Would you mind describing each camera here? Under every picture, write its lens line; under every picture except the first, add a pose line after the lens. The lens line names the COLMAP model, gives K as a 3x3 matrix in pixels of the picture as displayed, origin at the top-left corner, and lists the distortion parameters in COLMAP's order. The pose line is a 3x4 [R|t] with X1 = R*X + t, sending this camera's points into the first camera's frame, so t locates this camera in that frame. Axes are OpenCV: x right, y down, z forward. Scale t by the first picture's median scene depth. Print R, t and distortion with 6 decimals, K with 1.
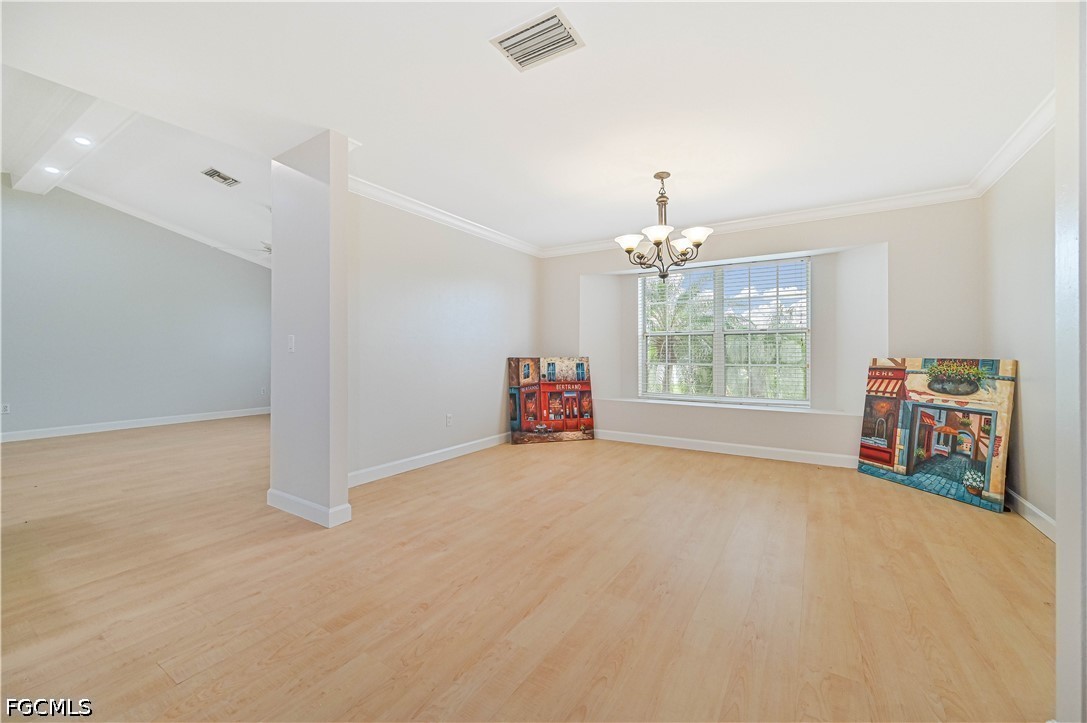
lens RADIAL K [[426.3, 0, 547.6], [0, 426.3, 353.3], [0, 0, 1]] dist [-0.001825, 0.000139]
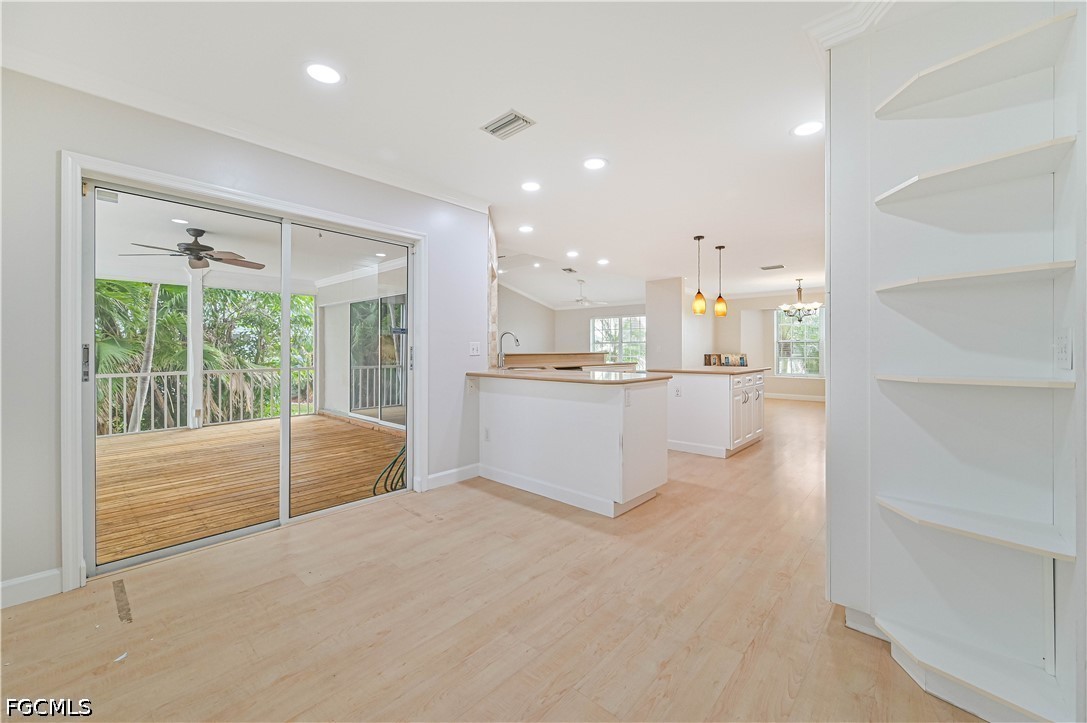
lens RADIAL K [[426.3, 0, 541.3], [0, 426.3, 355.6], [0, 0, 1]] dist [-0.001825, 0.000139]
pose [[0.982689, 0.000415, -0.185261, -0.749719], [0.000444, 0.999989, 0.004594, 0.010812], [0.185261, -0.004597, 0.982679, -1.719292]]
